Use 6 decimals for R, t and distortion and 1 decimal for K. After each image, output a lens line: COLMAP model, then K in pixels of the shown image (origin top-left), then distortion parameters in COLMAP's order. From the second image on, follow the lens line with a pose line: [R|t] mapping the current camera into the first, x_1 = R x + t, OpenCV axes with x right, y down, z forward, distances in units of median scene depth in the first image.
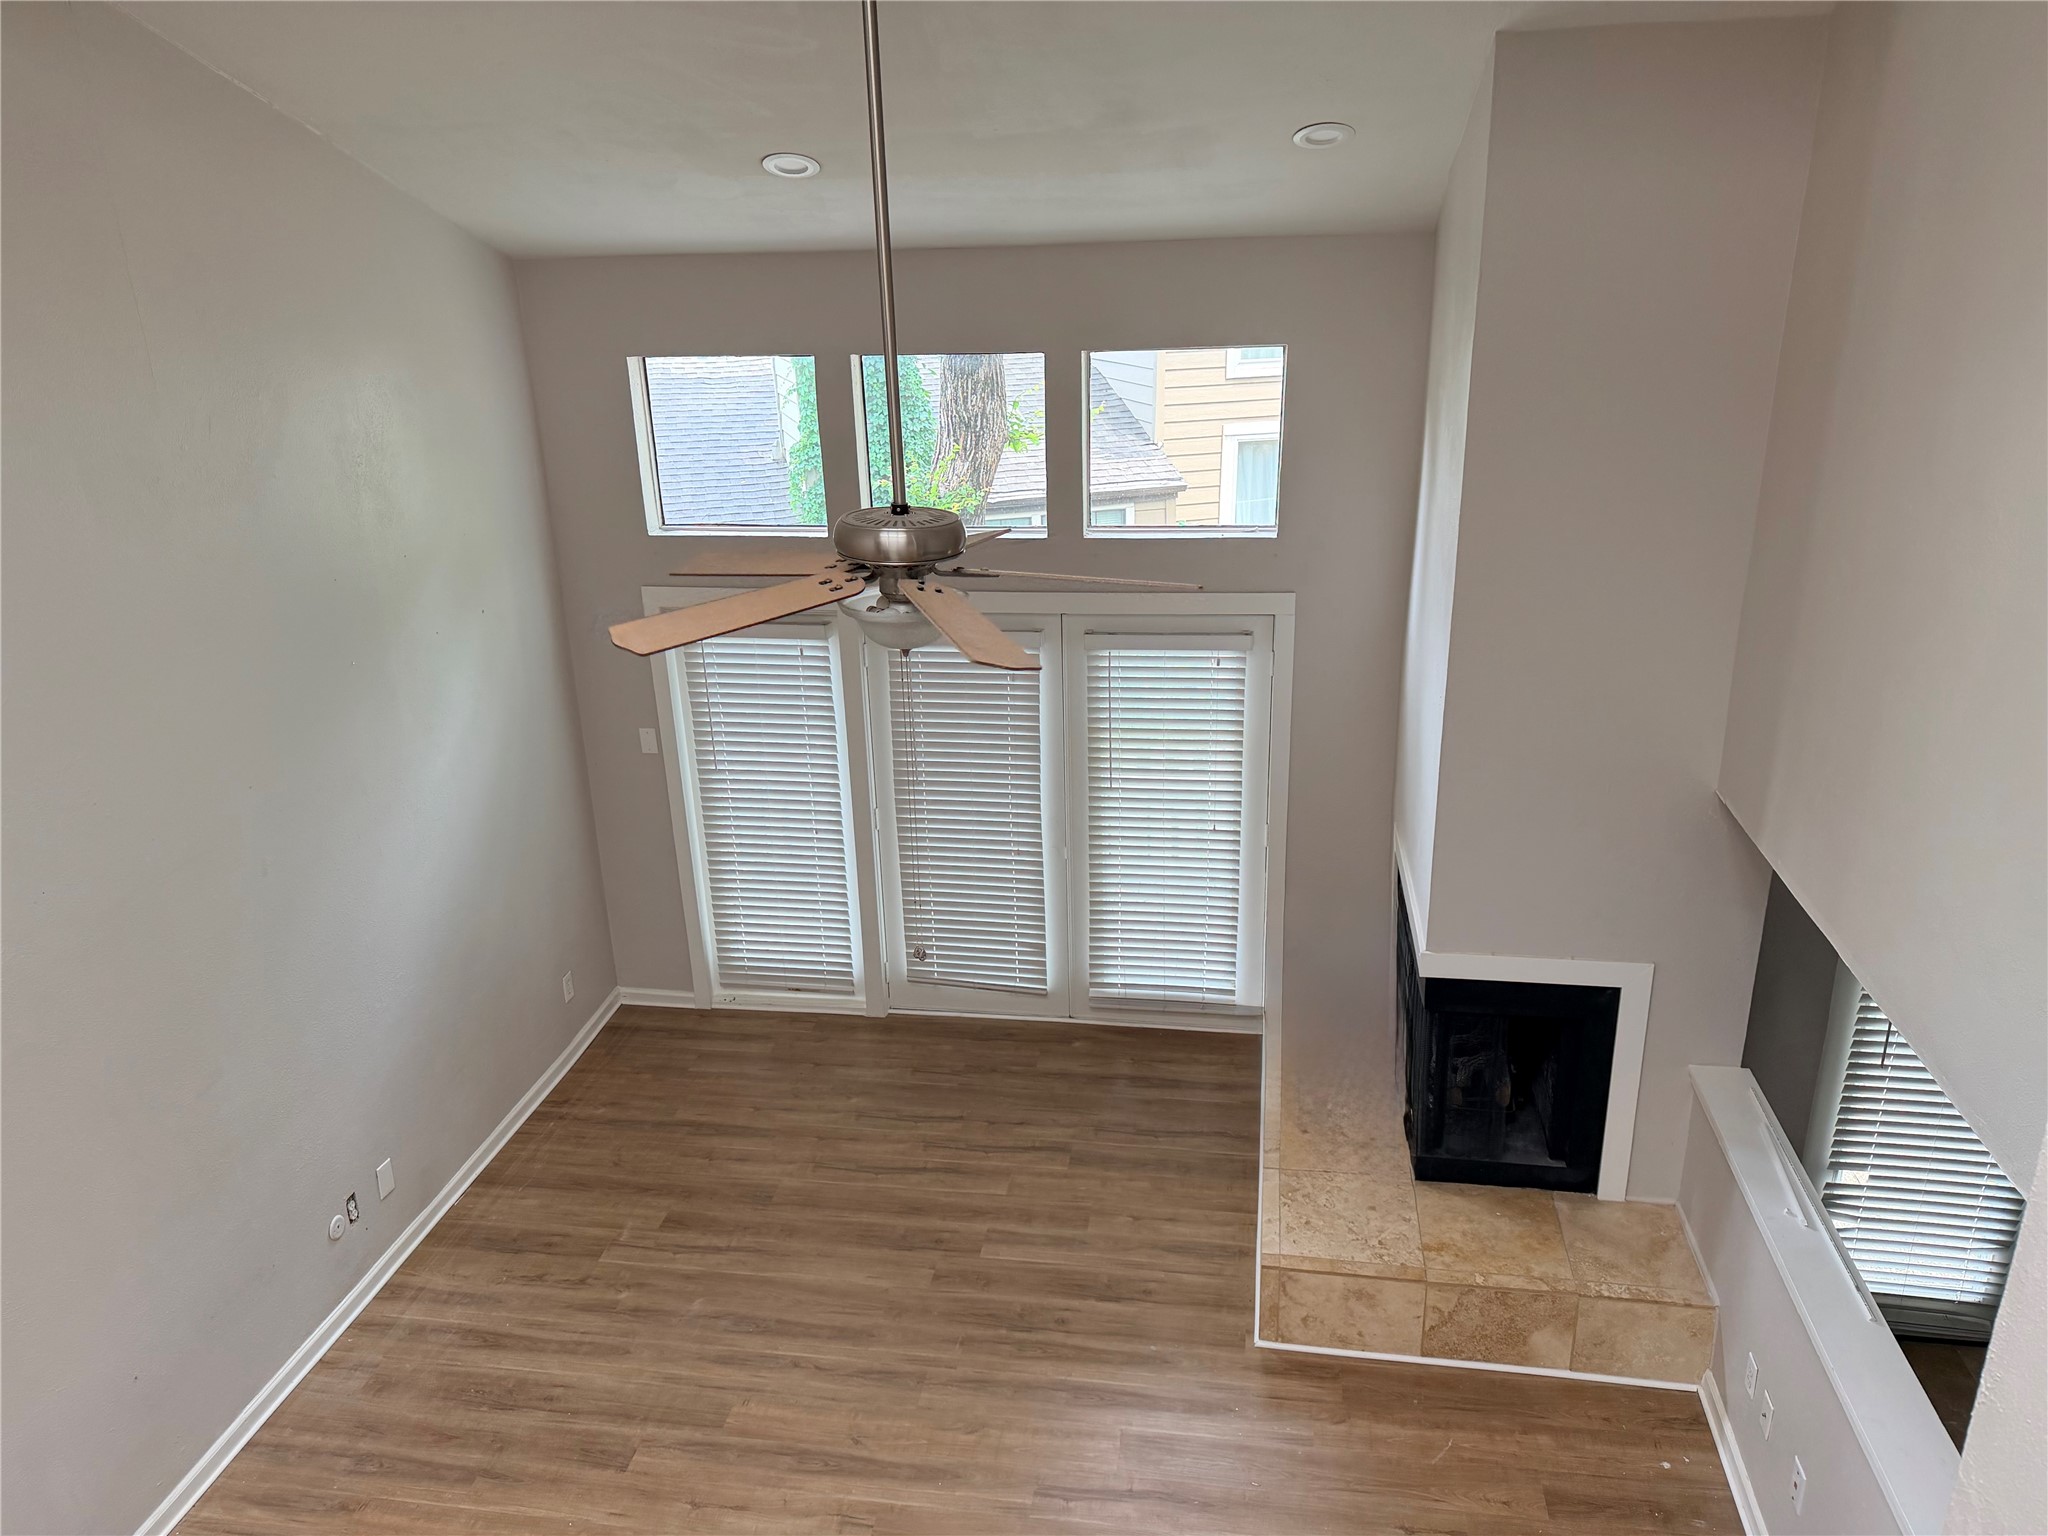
lens RADIAL K [[1438.6, 0, 1031.5], [0, 1438.6, 752.3], [0, 0, 1]] dist [0.029150, -0.039488]
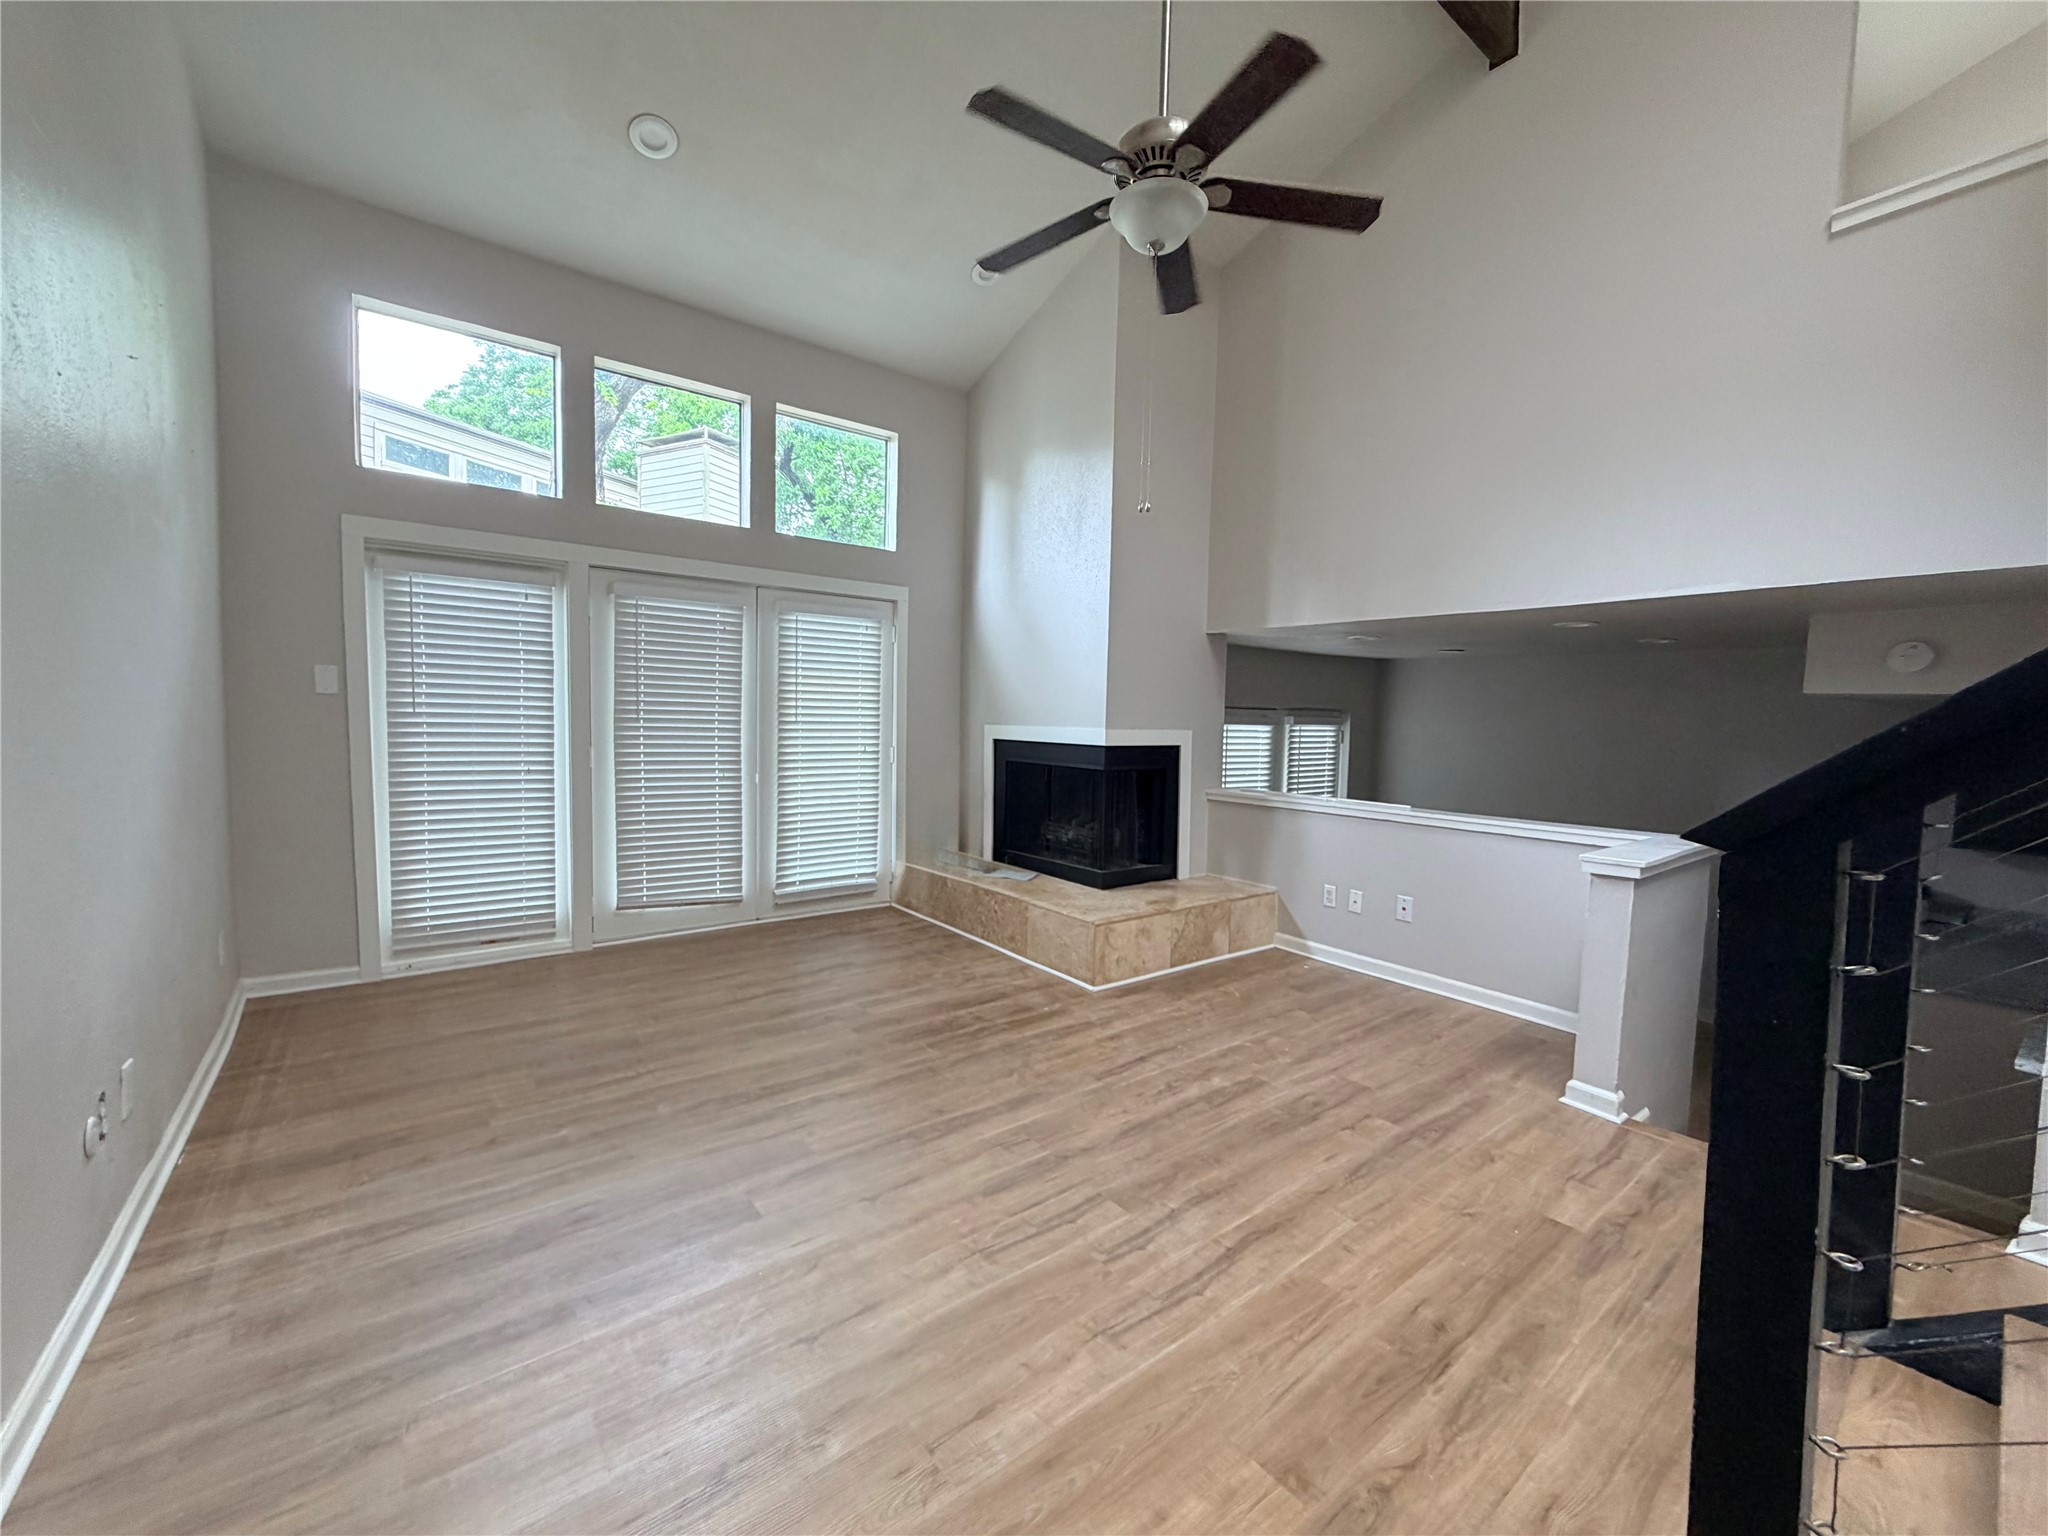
lens RADIAL K [[814.3, 0, 1012.7], [0, 814.3, 769.0], [0, 0, 1]] dist [0.000738, -0.000092]
pose [[0.684654, -0.002523, 0.728864, -0.457602], [0.202430, 0.961311, -0.186823, 0.317628], [-0.700194, 0.275453, 0.658676, 0.446926]]
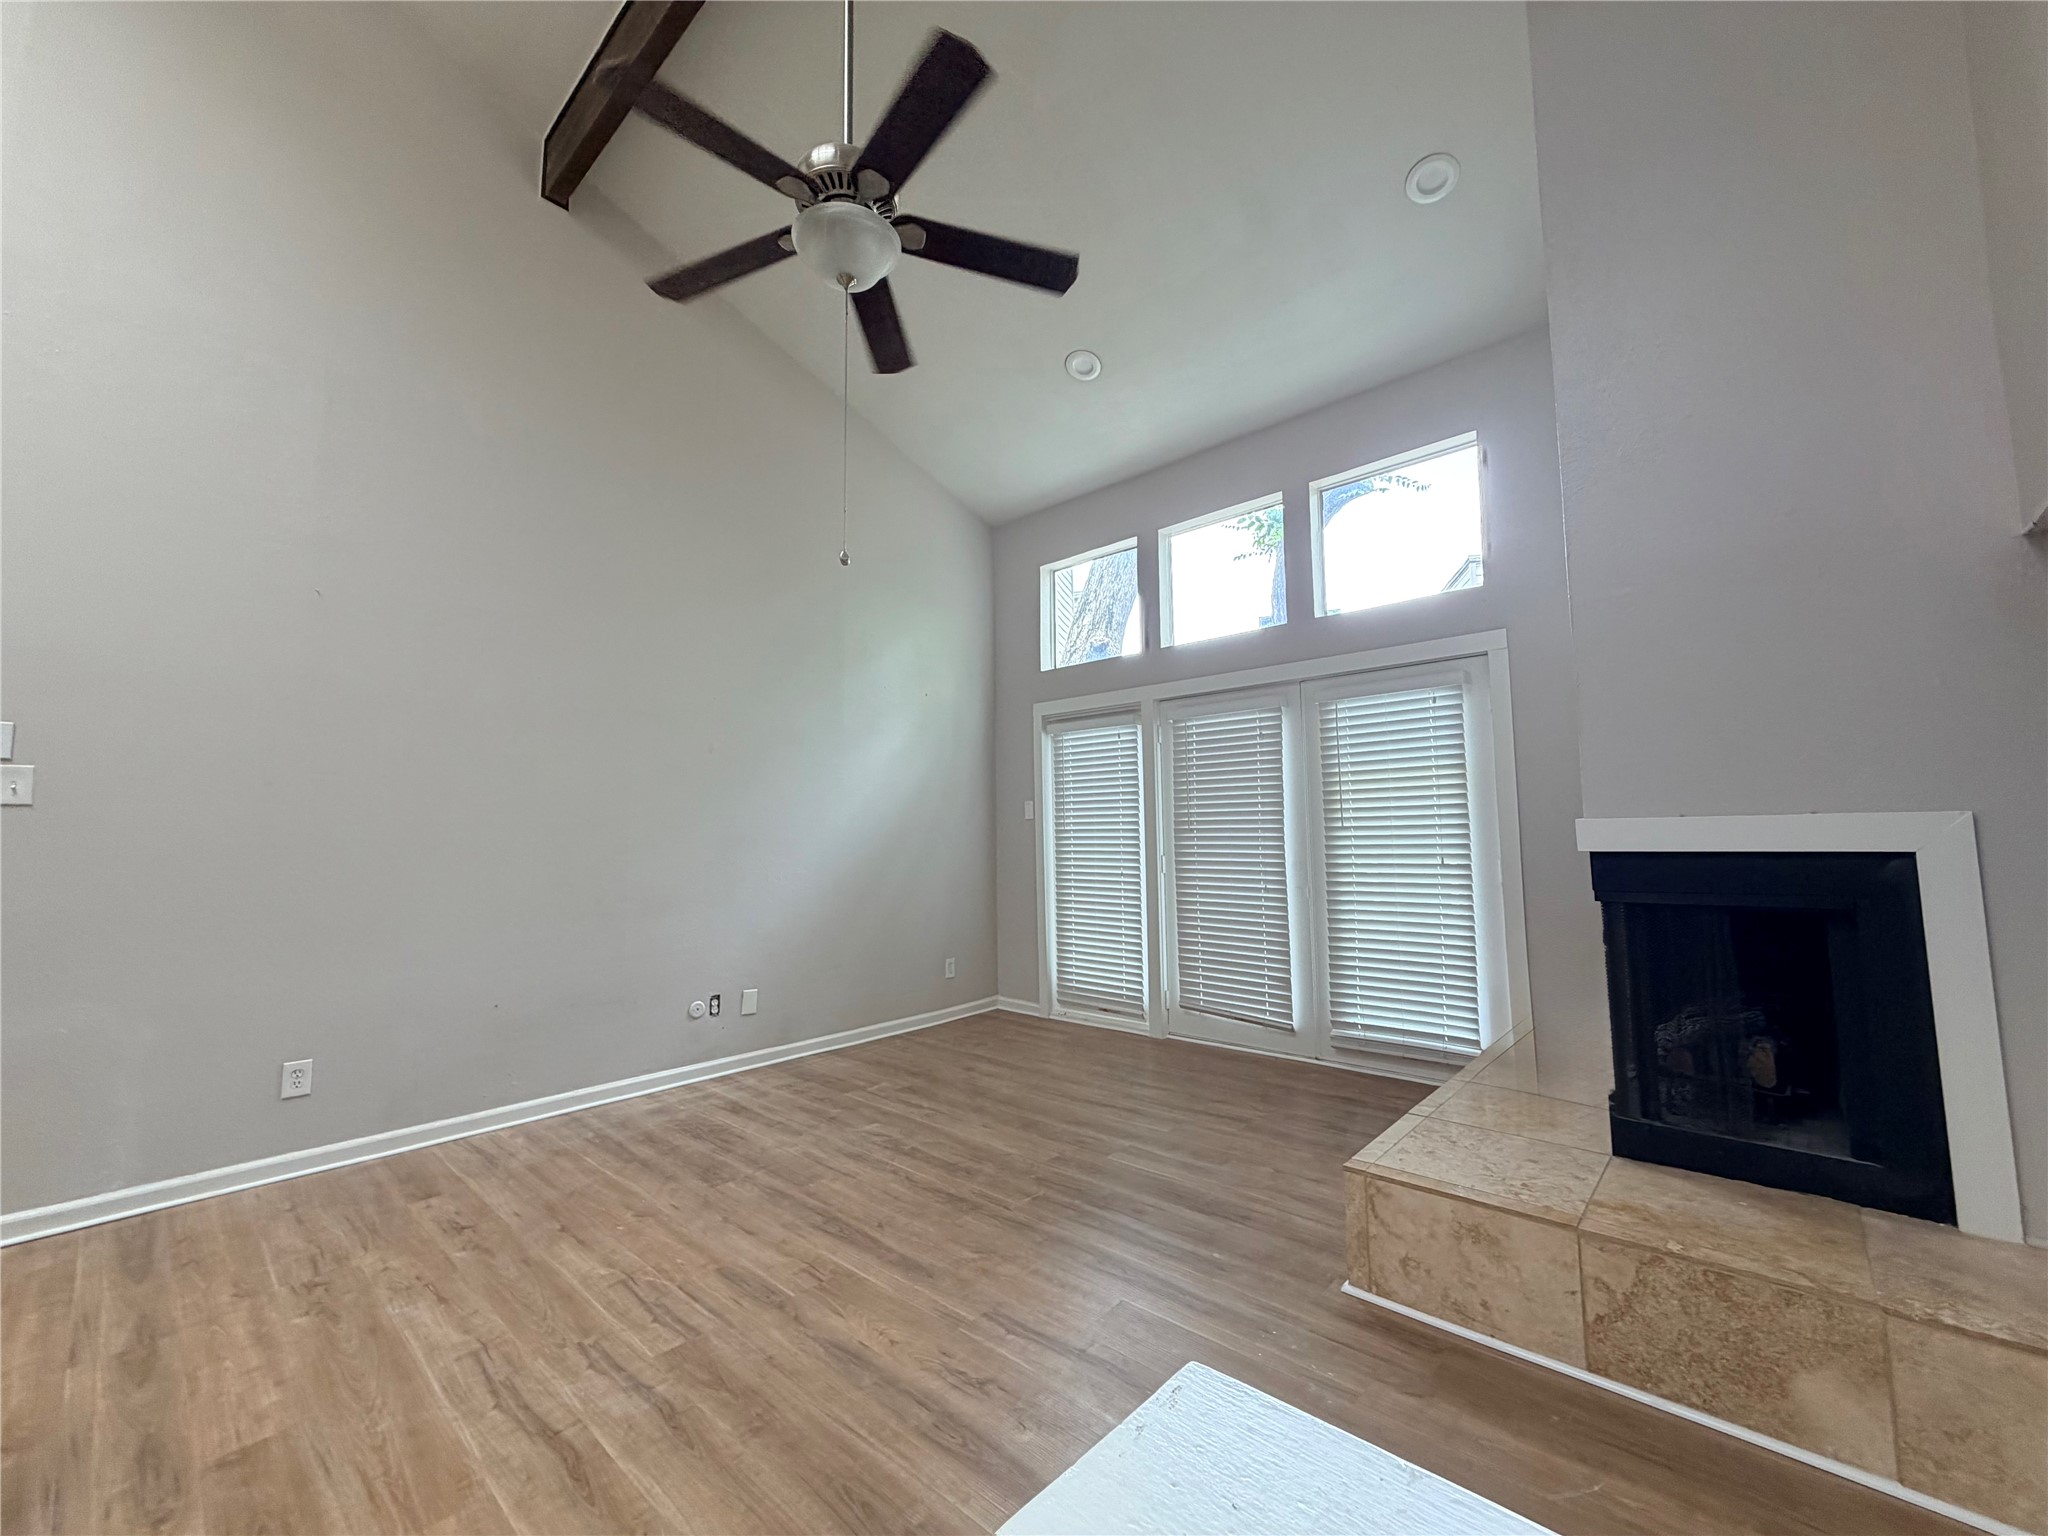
lens RADIAL K [[814.3, 0, 1018.3], [0, 814.3, 770.7], [0, 0, 1]] dist [0.000738, -0.000092]
pose [[0.836075, -0.026073, -0.547995, 0.245338], [-0.194399, 0.919978, -0.340366, 0.318990], [0.513017, 0.391102, 0.764102, 0.437686]]
